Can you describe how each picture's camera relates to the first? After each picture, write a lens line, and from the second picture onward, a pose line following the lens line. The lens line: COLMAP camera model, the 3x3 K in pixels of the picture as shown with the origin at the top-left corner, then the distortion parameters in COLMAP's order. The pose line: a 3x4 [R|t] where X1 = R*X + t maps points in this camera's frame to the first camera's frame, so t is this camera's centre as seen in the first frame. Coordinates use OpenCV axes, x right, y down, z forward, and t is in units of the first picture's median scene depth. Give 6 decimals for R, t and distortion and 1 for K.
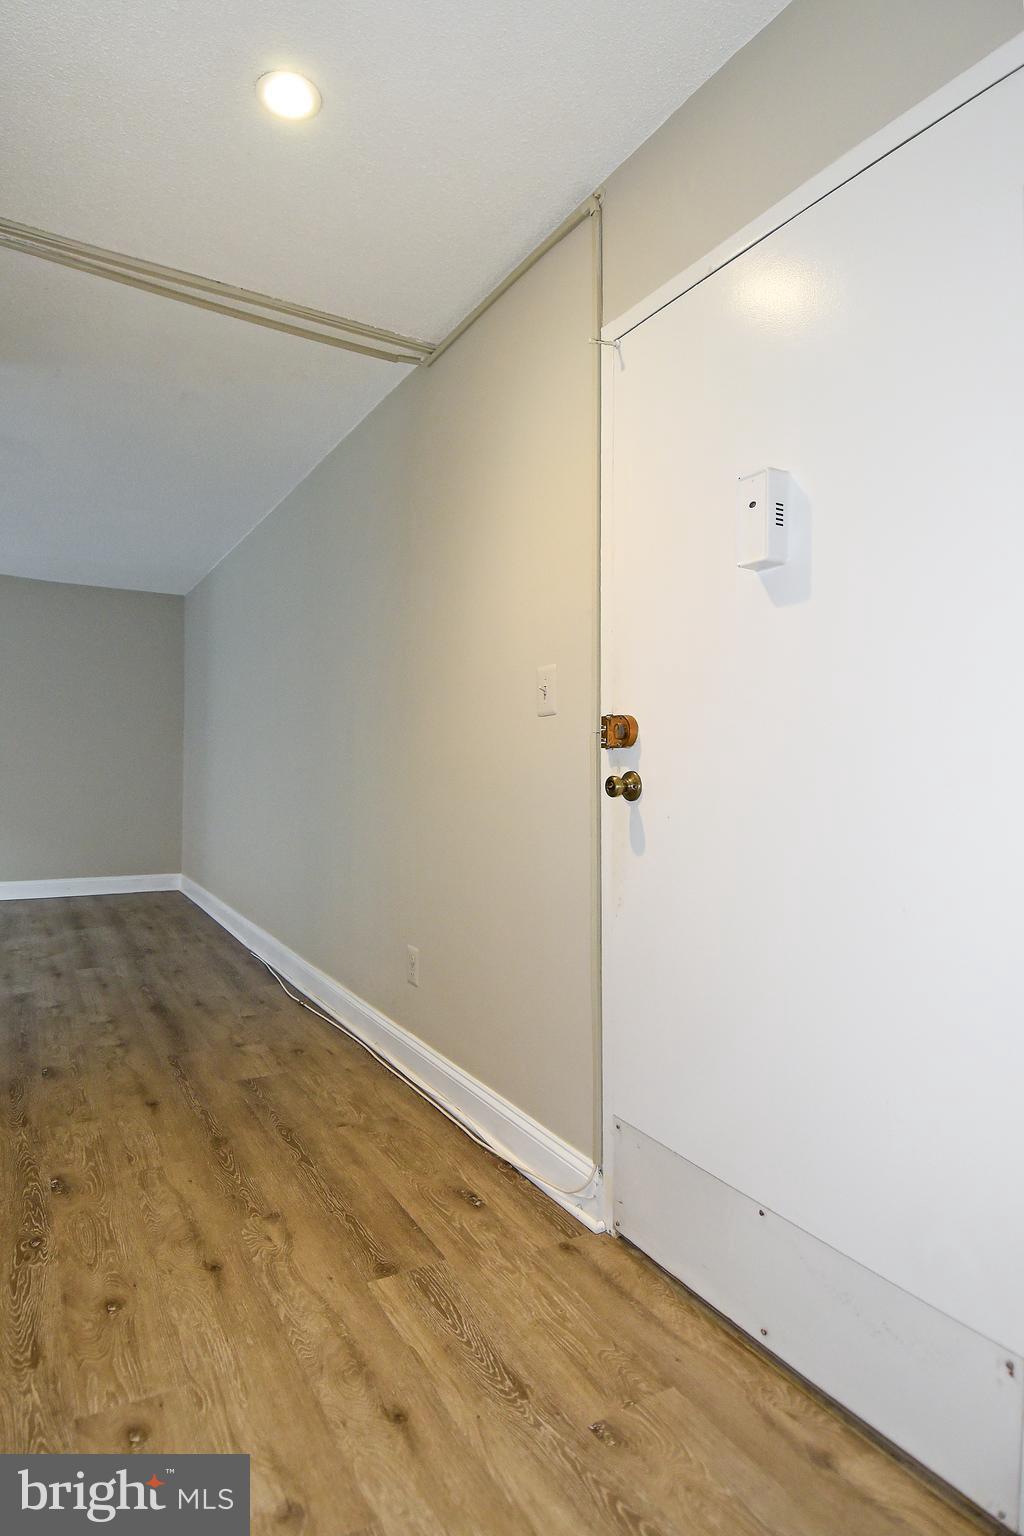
lens RADIAL K [[833.3, 0, 515.6], [0, 833.3, 769.0], [0, 0, 1]] dist [0.045091, -0.044870]
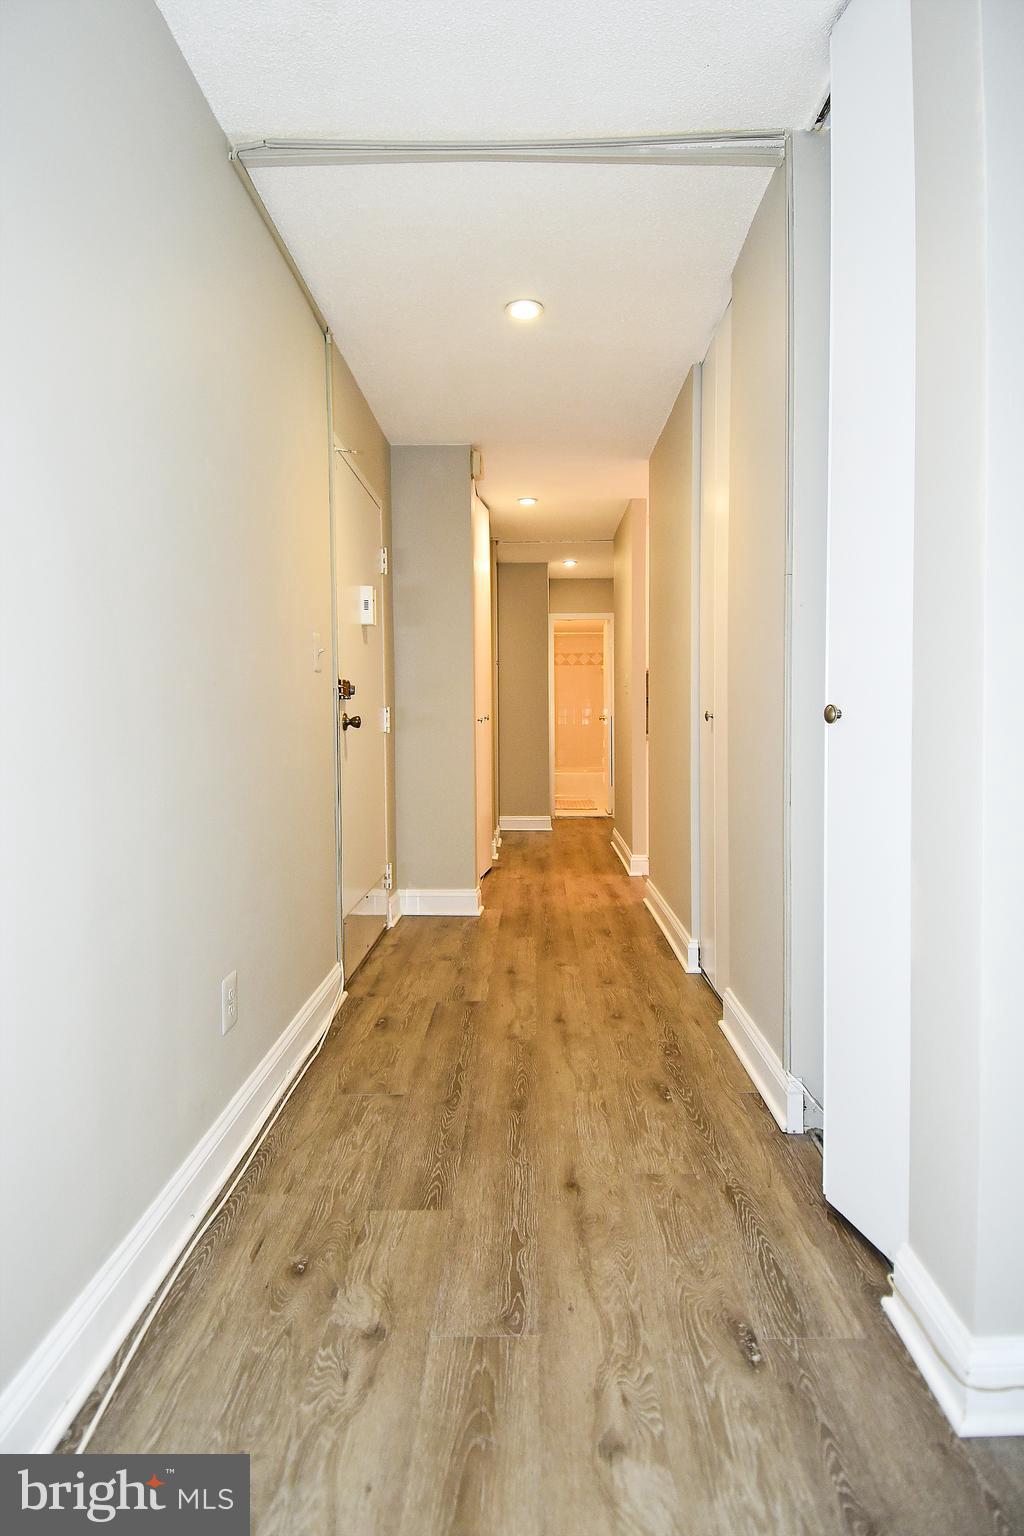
lens RADIAL K [[833.3, 0, 511.3], [0, 833.3, 739.9], [0, 0, 1]] dist [0.045091, -0.044870]
pose [[-0.846985, -0.020619, 0.531217, -0.913574], [0.003303, 0.999024, 0.044043, -0.013411], [-0.531607, 0.039058, -0.846090, 1.945275]]
